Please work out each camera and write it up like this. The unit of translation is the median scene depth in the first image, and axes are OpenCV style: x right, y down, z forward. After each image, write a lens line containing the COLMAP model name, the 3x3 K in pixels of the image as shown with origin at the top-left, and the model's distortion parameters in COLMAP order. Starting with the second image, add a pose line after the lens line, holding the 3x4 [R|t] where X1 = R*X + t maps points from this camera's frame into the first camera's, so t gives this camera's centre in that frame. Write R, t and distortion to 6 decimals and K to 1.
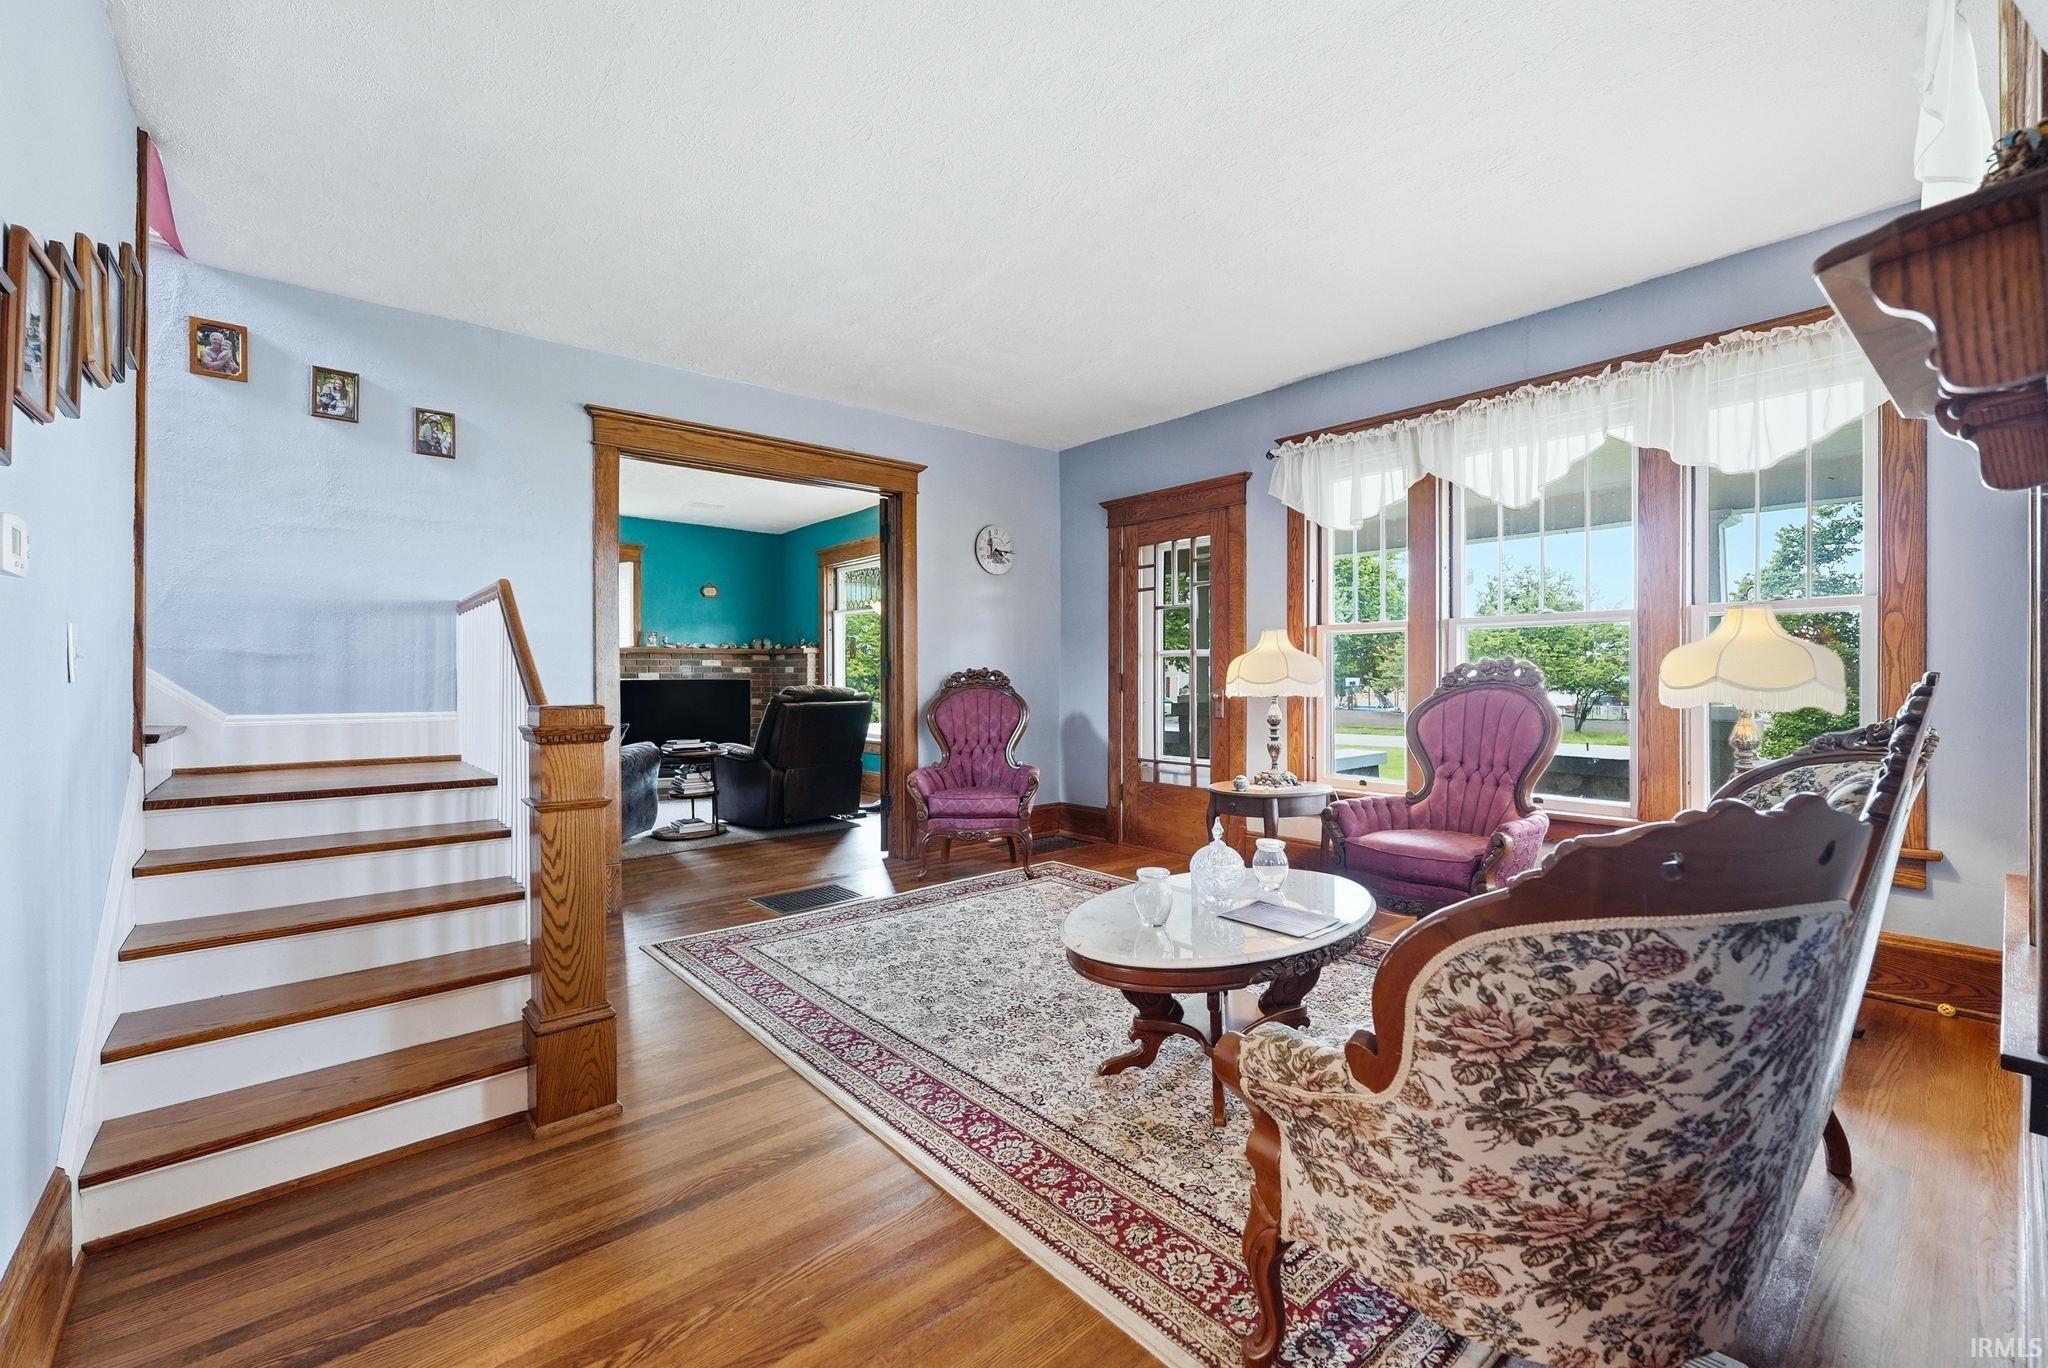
lens RADIAL K [[849.4, 0, 1023.2], [0, 849.4, 684.2], [0, 0, 1]] dist [0.001807, -0.001727]
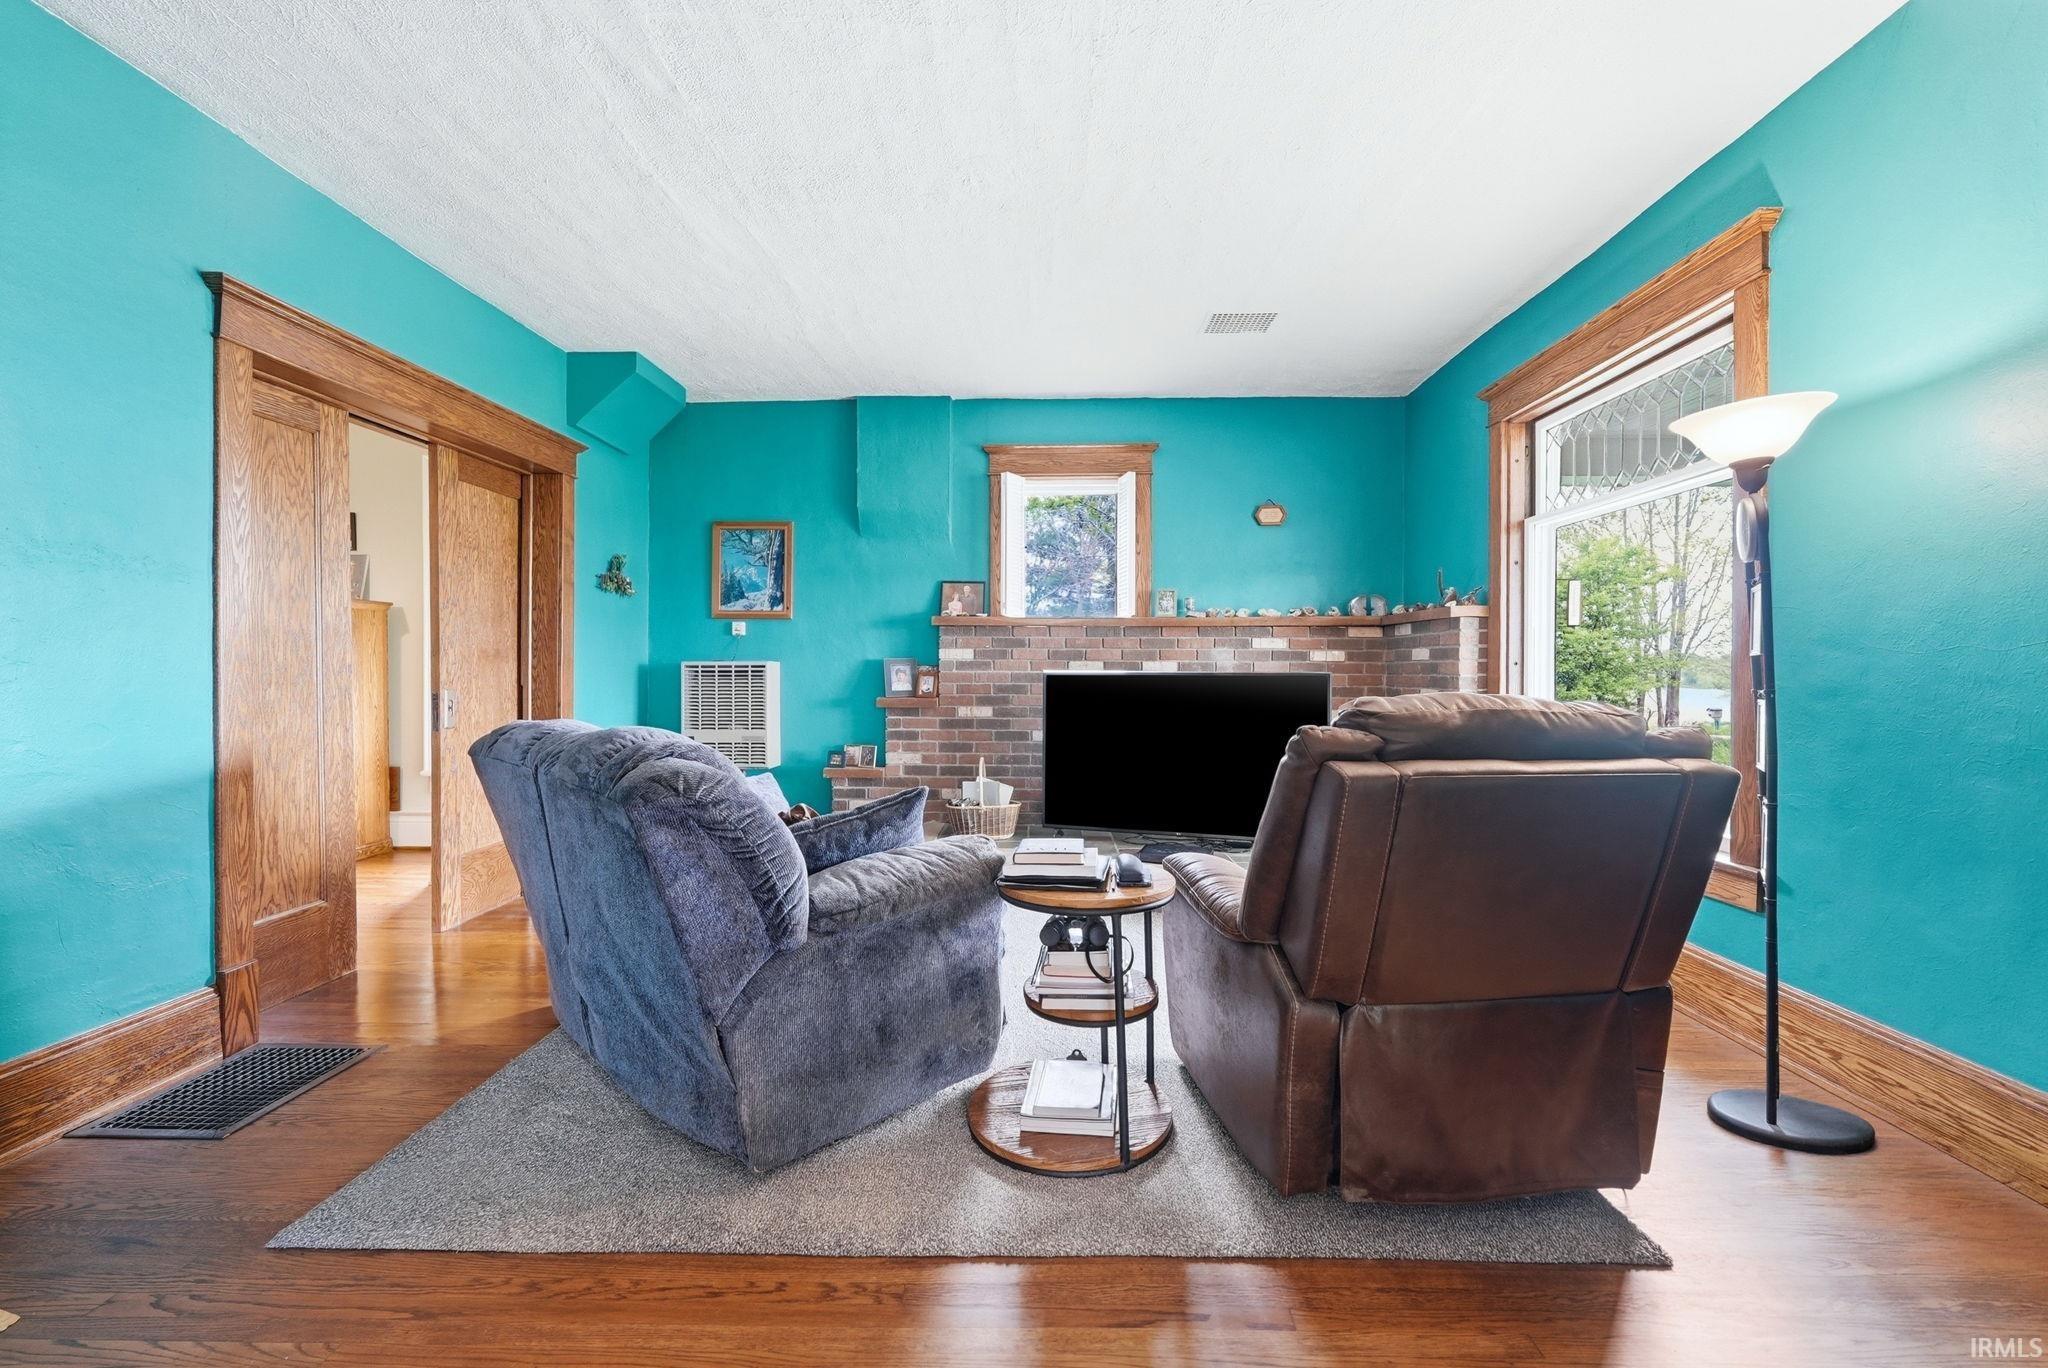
lens RADIAL K [[849.4, 0, 1028.8], [0, 849.4, 673.5], [0, 0, 1]] dist [0.001807, -0.001727]
pose [[0.744320, 0.005208, -0.667803, -0.118237], [-0.009122, 0.999956, -0.002368, -0.002938], [0.667761, 0.007854, 0.744334, 0.492828]]
